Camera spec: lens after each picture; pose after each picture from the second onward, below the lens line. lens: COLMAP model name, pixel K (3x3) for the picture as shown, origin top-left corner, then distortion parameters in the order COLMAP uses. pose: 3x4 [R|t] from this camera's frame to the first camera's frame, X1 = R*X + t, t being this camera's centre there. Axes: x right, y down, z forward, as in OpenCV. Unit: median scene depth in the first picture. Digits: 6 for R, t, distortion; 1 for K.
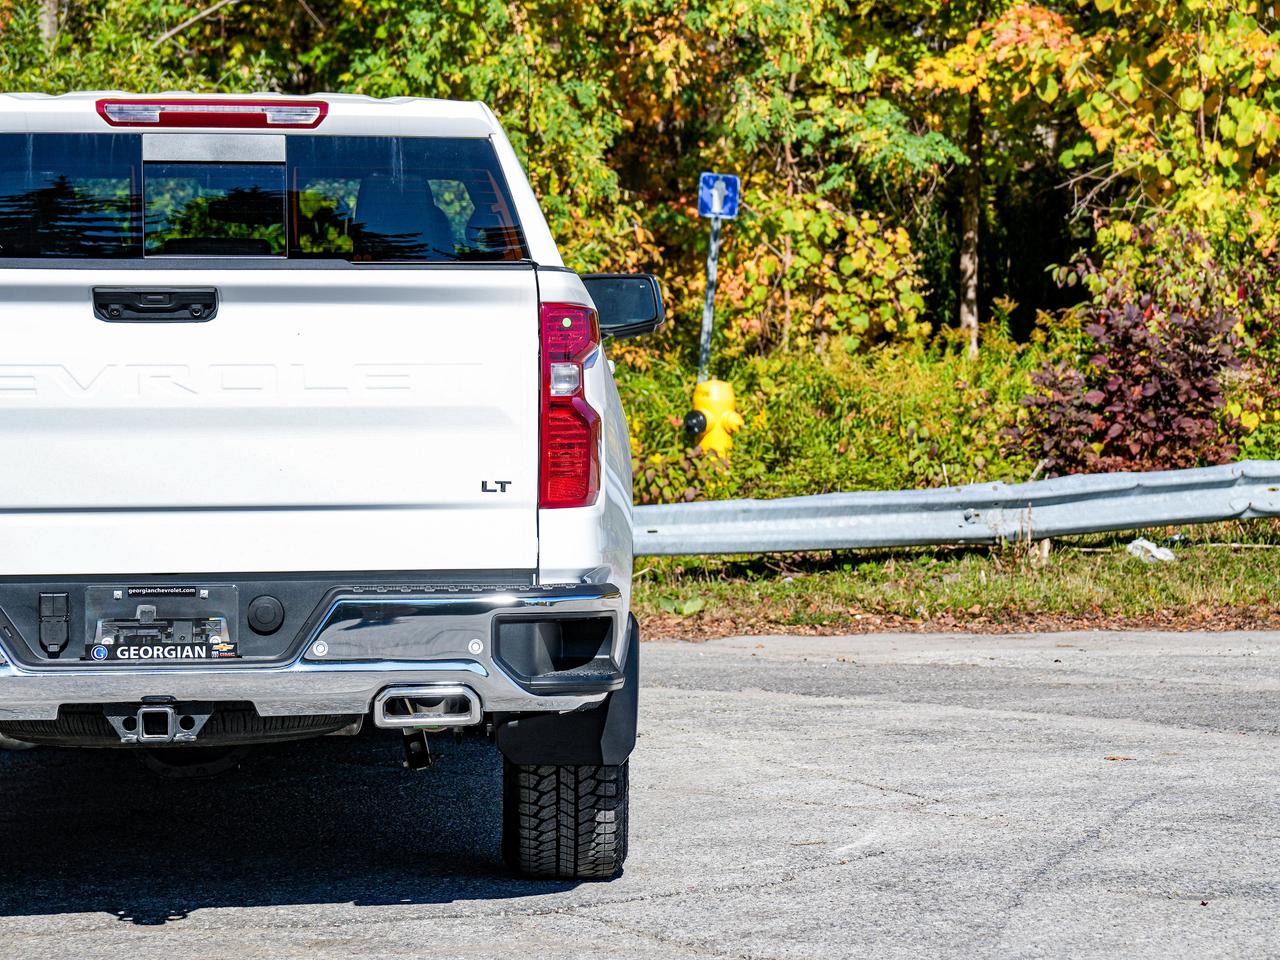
lens RADIAL K [[4189.9, 0, 640.0], [0, 4189.9, 480.0], [0, 0, 1]] dist [0.783622, 4.093054]
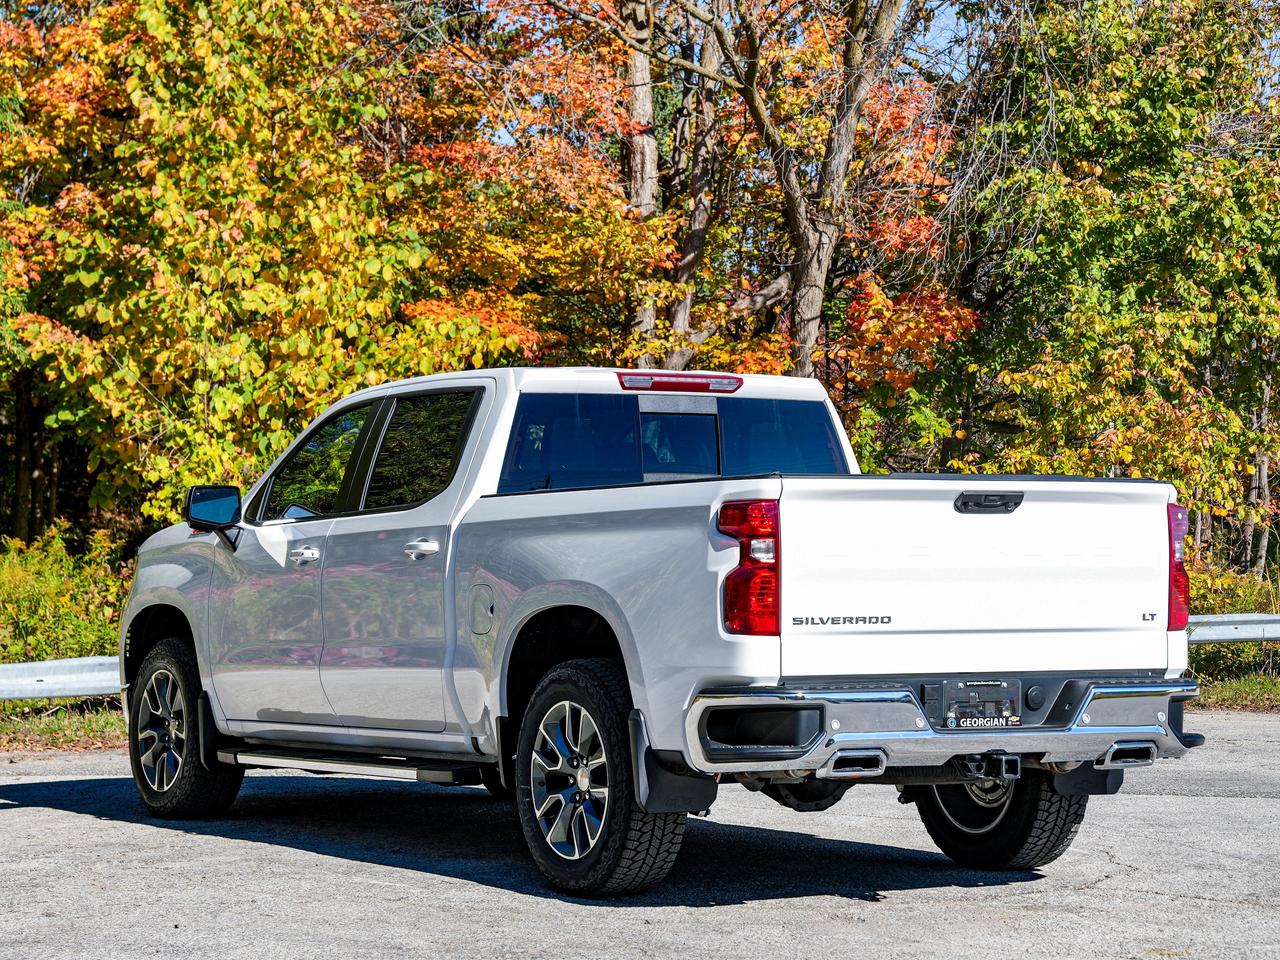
lens RADIAL K [[2949.3, 0, 639.6], [0, 2949.3, 500.3], [0, 0, 1]] dist [0.544780, 1.049919]
pose [[0.877136, 0.013906, 0.480041, -0.624391], [0.011518, 0.998684, -0.049975, 0.009894], [-0.480104, 0.049364, 0.875822, 0.069585]]
